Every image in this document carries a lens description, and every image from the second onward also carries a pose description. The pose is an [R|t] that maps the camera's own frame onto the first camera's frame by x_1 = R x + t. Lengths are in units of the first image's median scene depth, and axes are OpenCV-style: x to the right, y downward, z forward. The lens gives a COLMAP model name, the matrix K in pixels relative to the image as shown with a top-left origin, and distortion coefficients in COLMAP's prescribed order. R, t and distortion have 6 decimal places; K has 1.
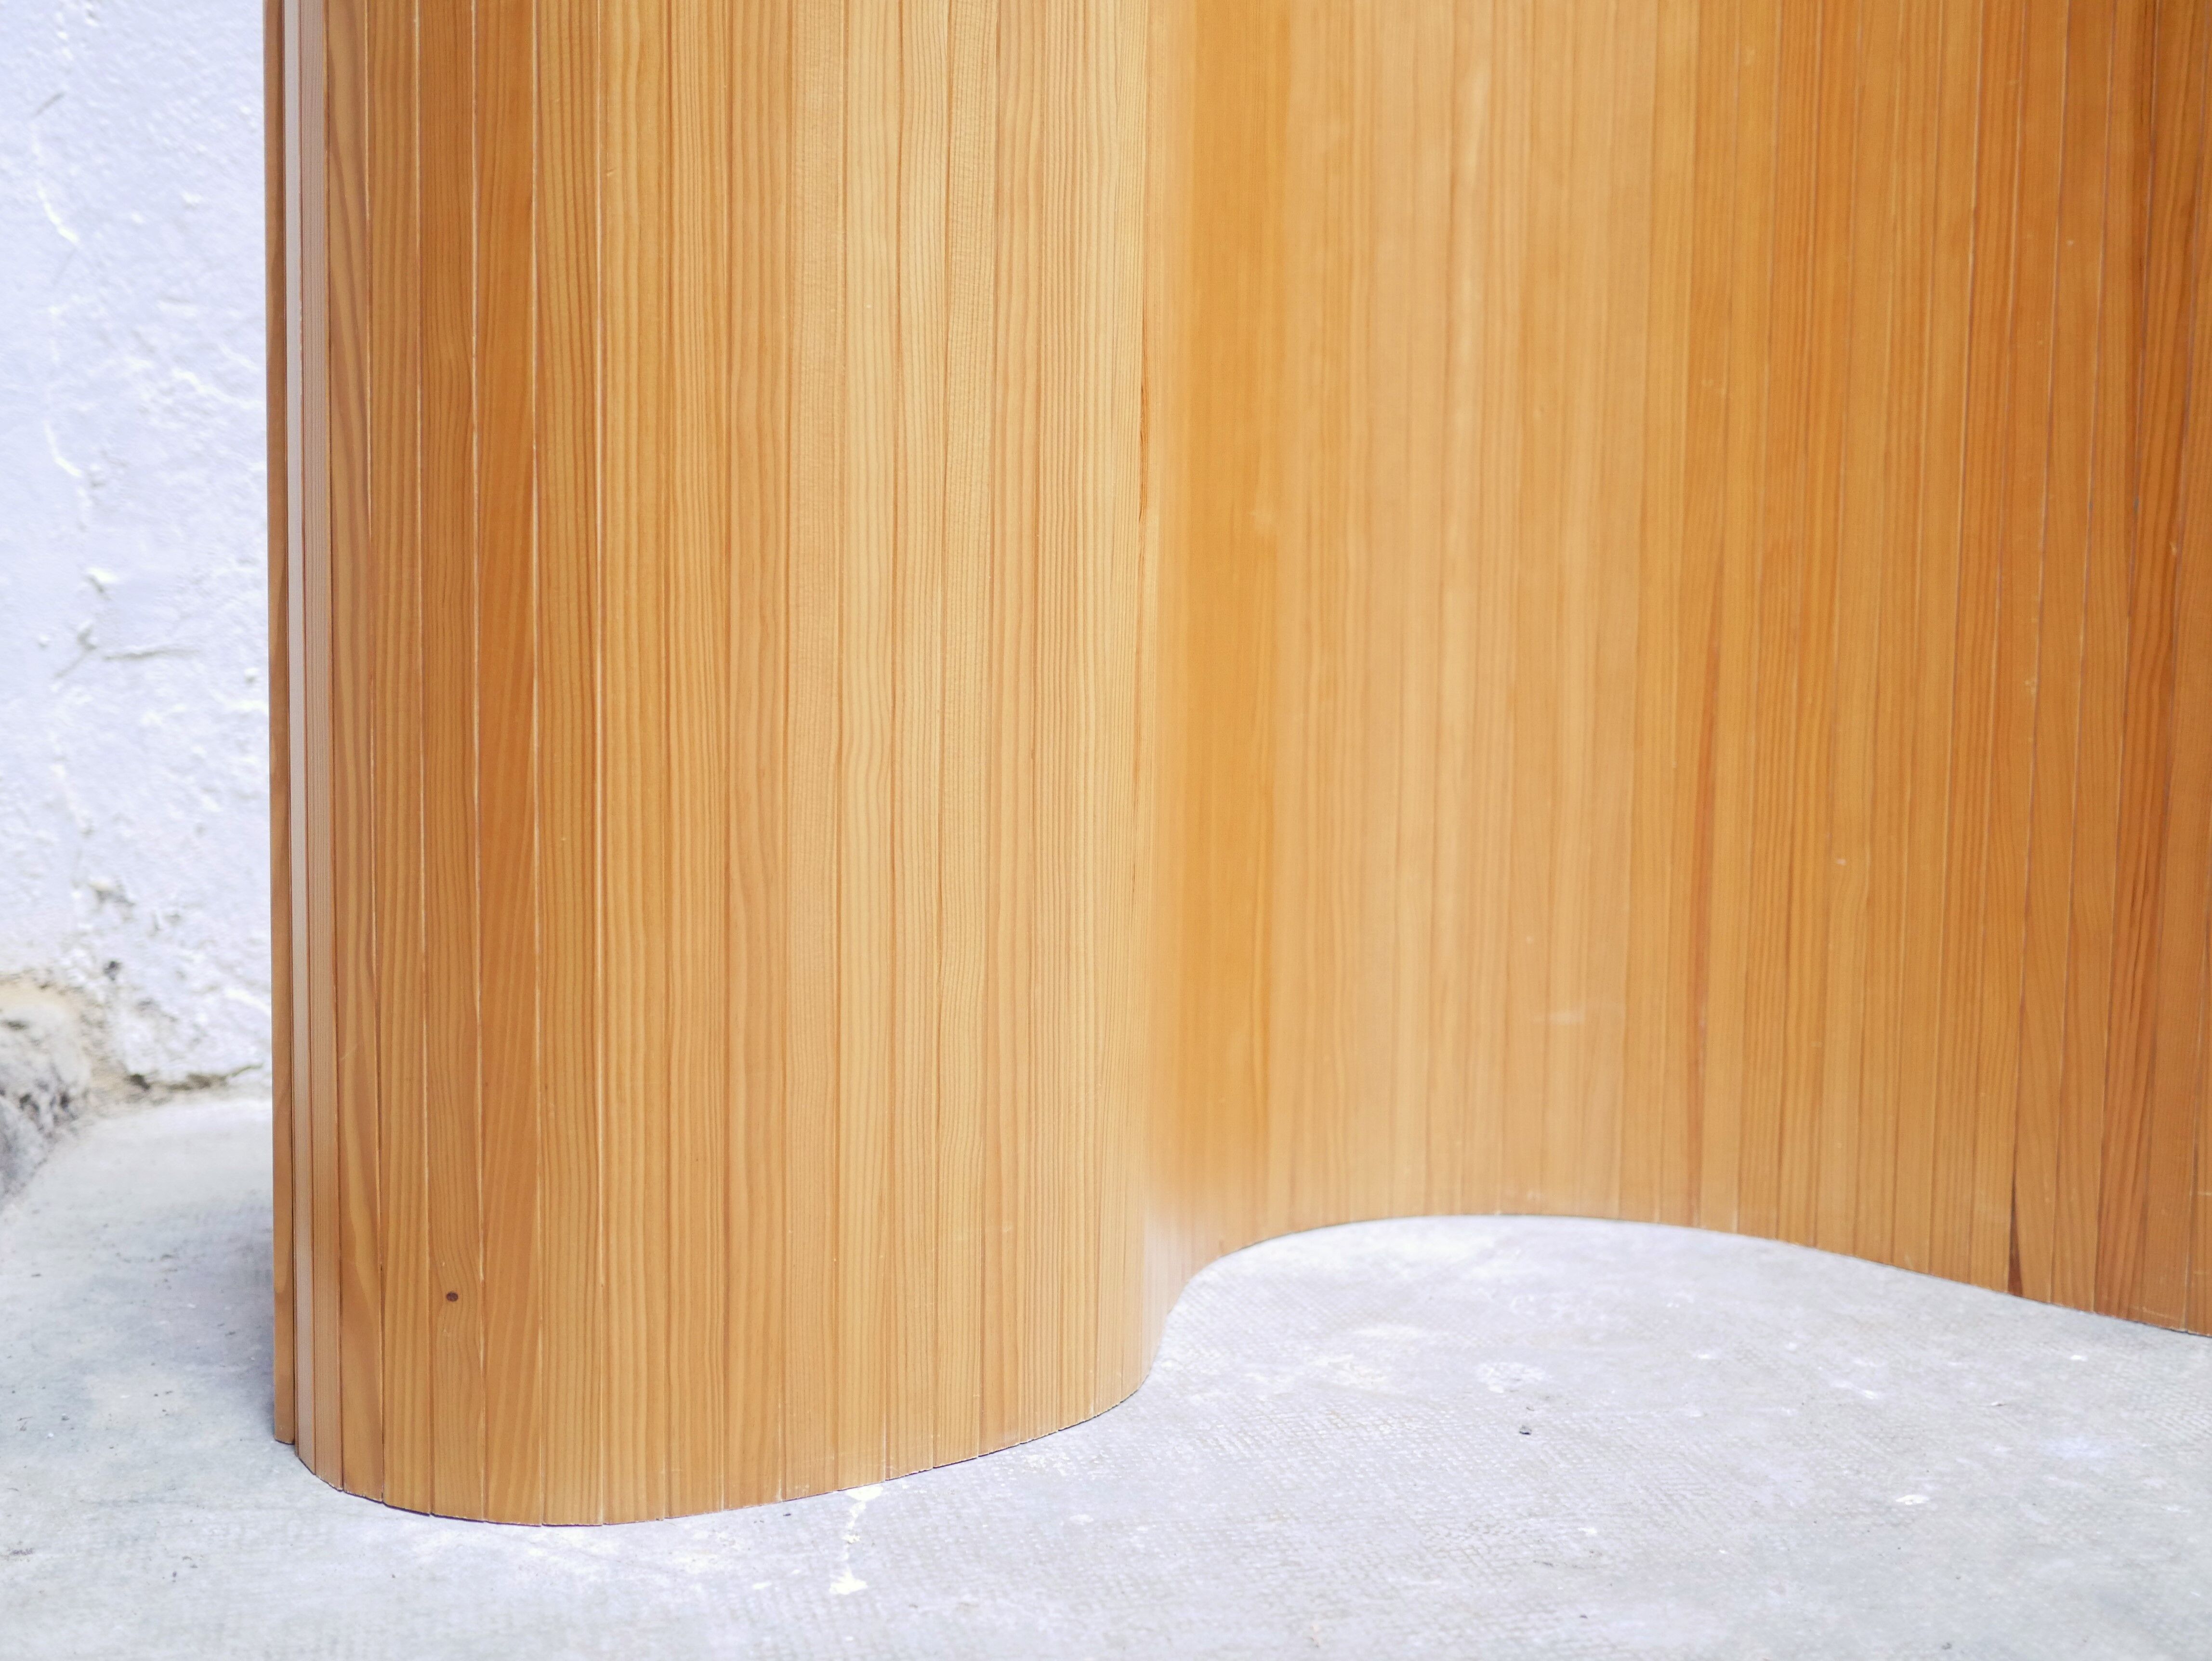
lens RADIAL K [[2506.4, 0, 1060.5], [0, 2506.4, 830.3], [0, 0, 1]] dist [-0.006274, 0.000000]
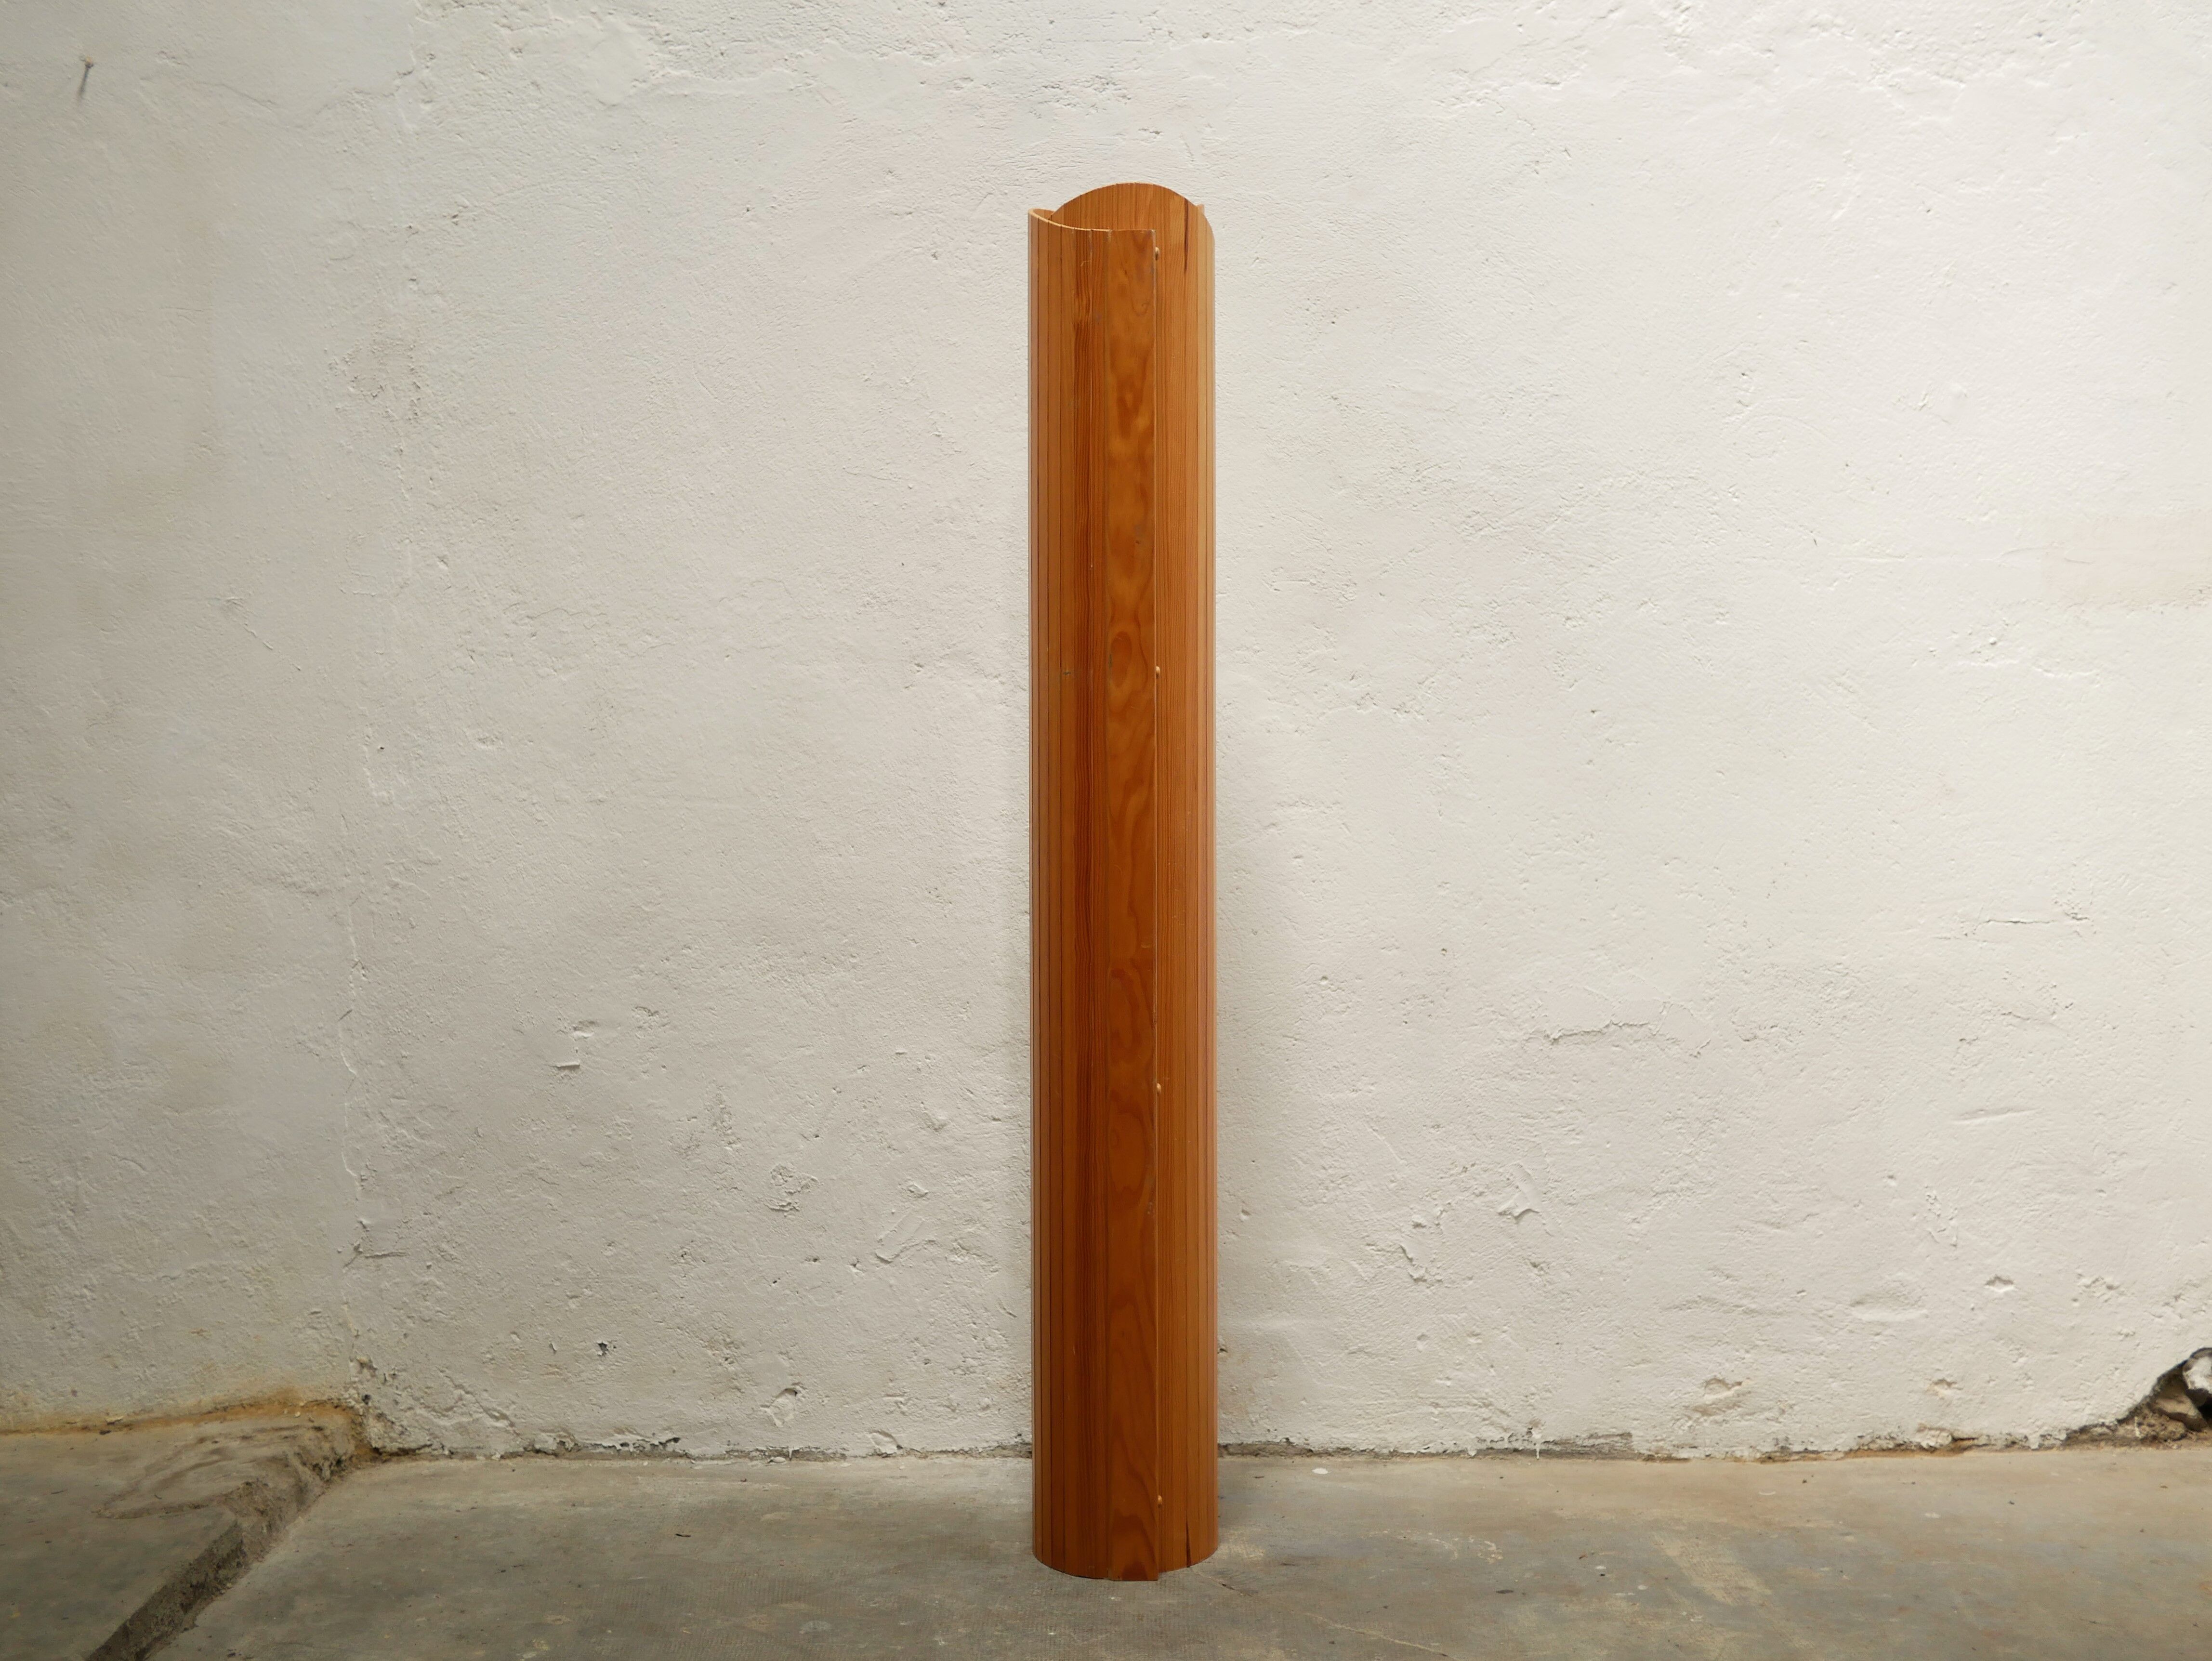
lens RADIAL K [[2506.4, 0, 1122.8], [0, 2506.4, 825.2], [0, 0, 1]] dist [-0.006274, 0.000000]
pose [[0.978713, -0.007021, -0.205113, 0.832561], [-0.009064, 0.996961, -0.077373, -0.325014], [0.205033, 0.077585, 0.975675, -1.198655]]
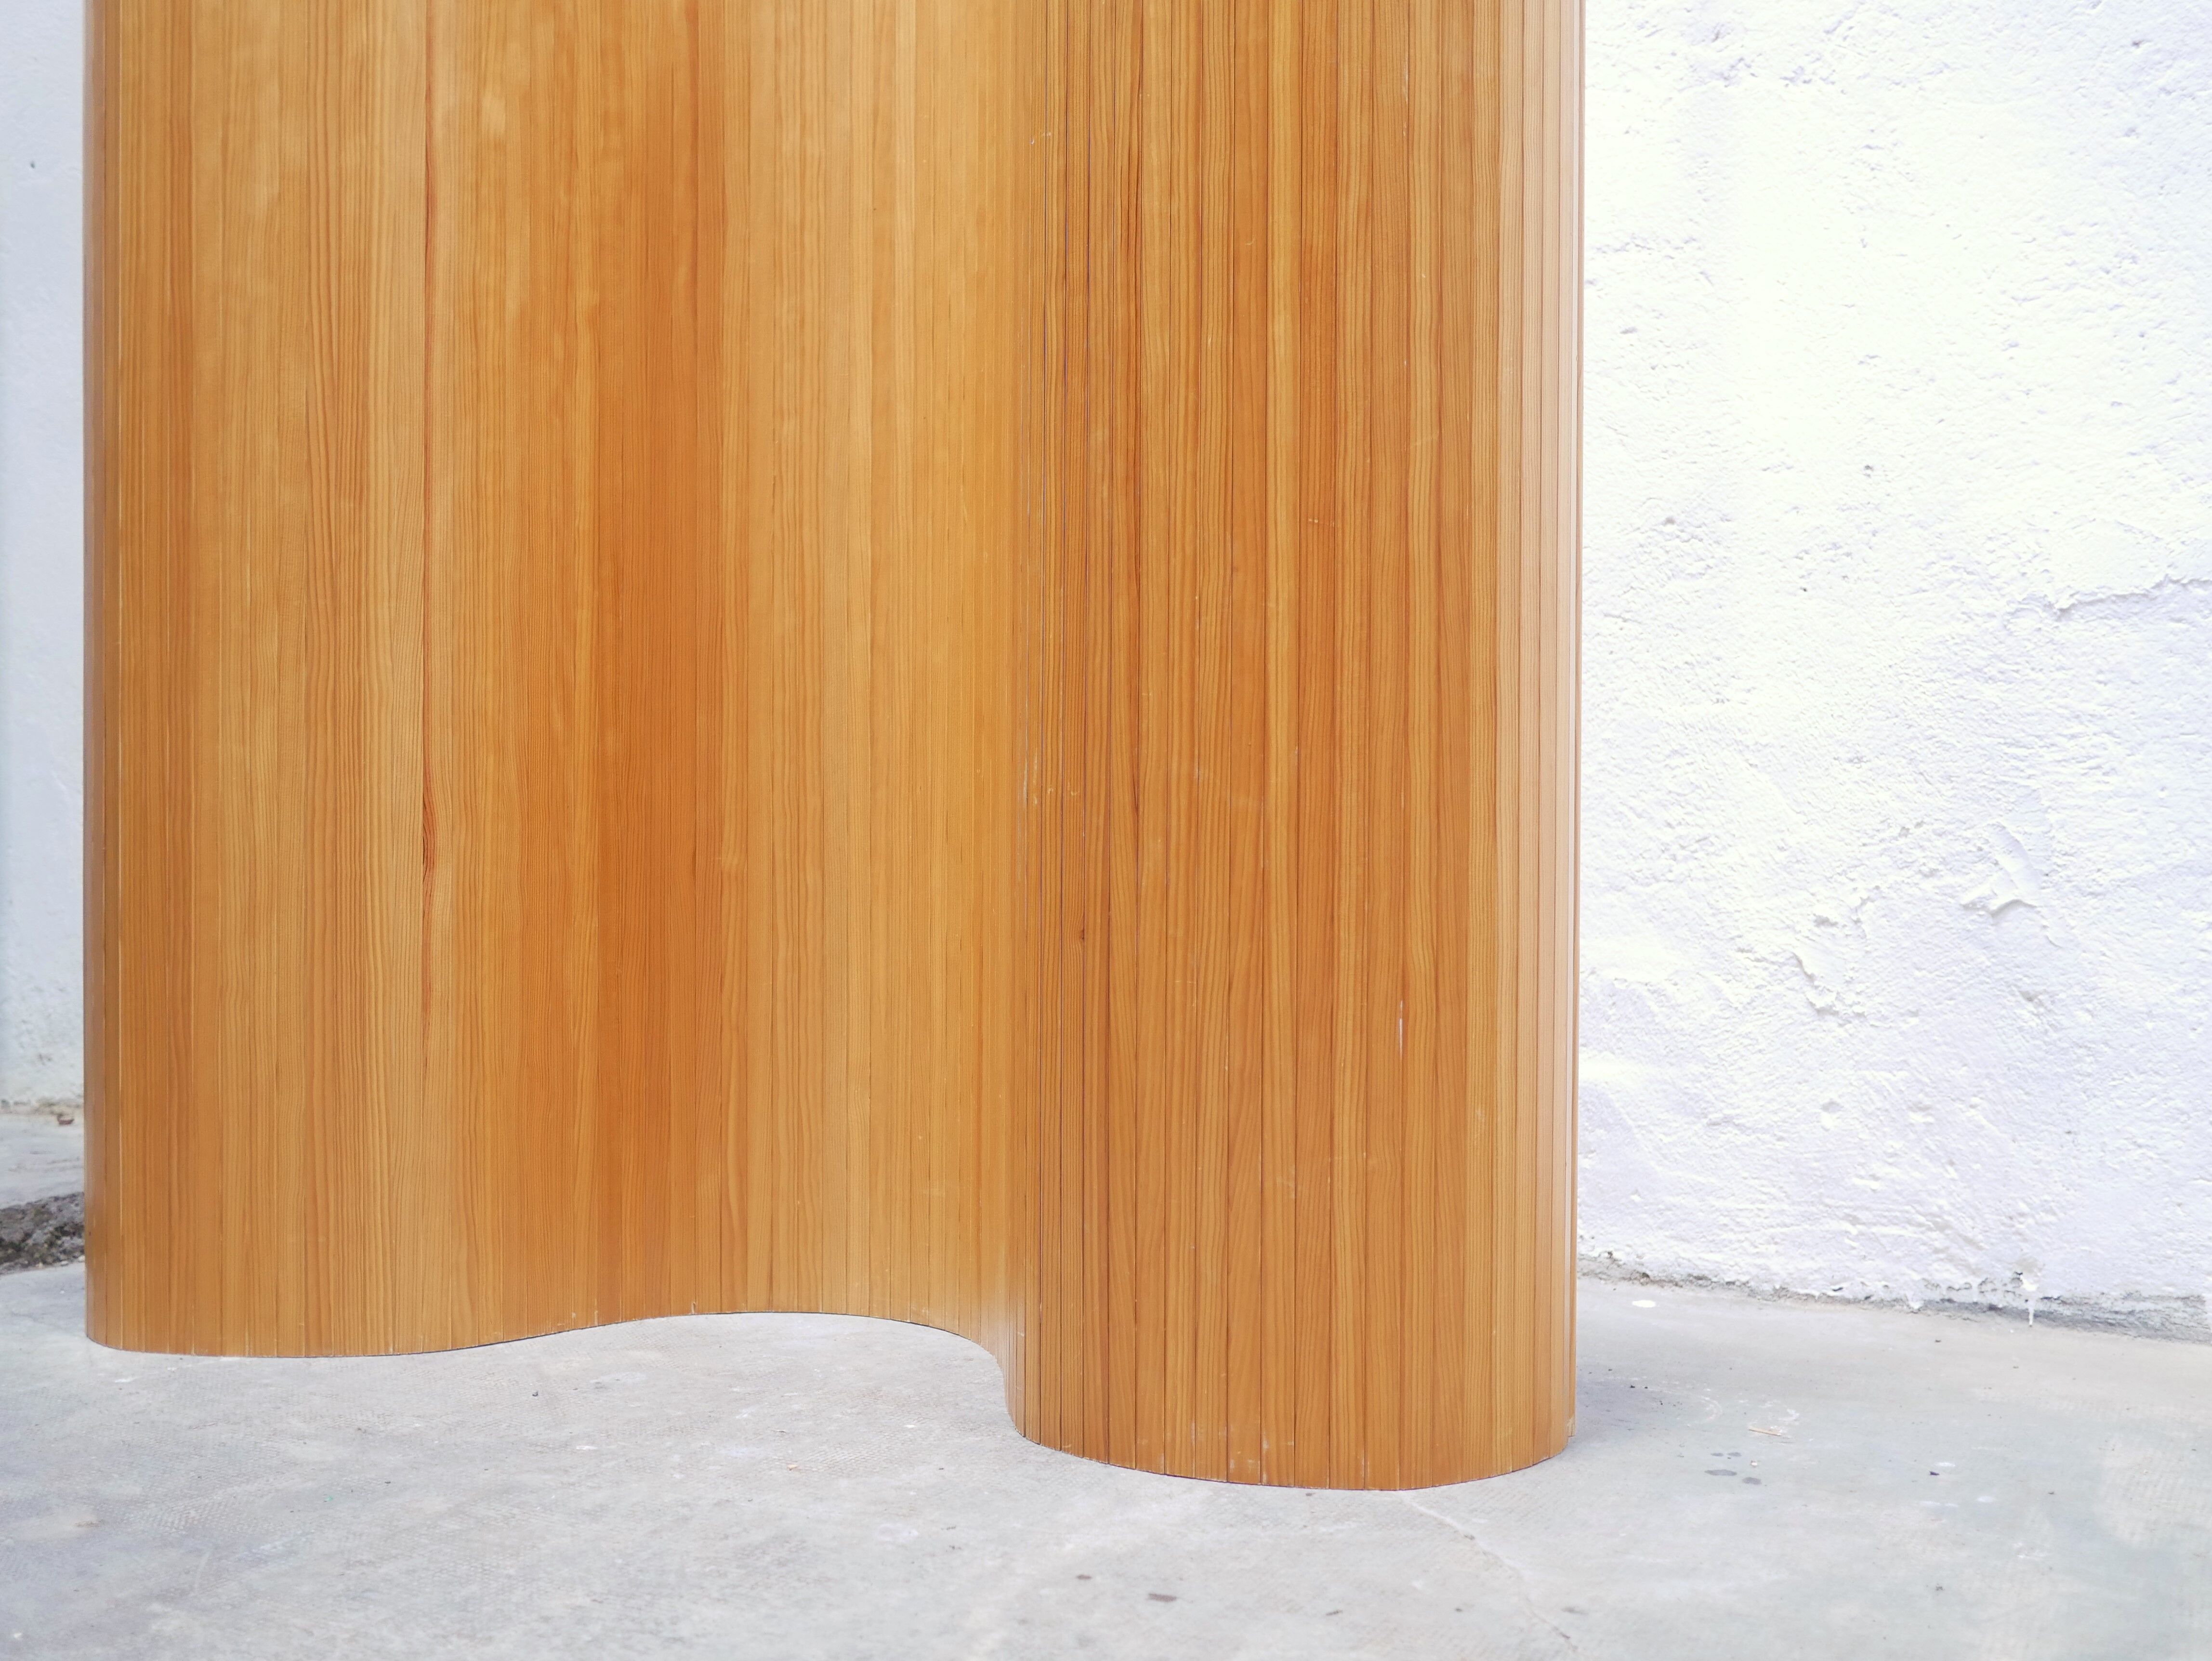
lens RADIAL K [[2506.4, 0, 1101.2], [0, 2506.4, 815.2], [0, 0, 1]] dist [-0.006274, 0.000000]
pose [[0.781367, -0.000393, -0.624072, 1.221842], [-0.058359, 0.995572, -0.073696, -0.044784], [0.621337, 0.094004, 0.777884, -0.120772]]
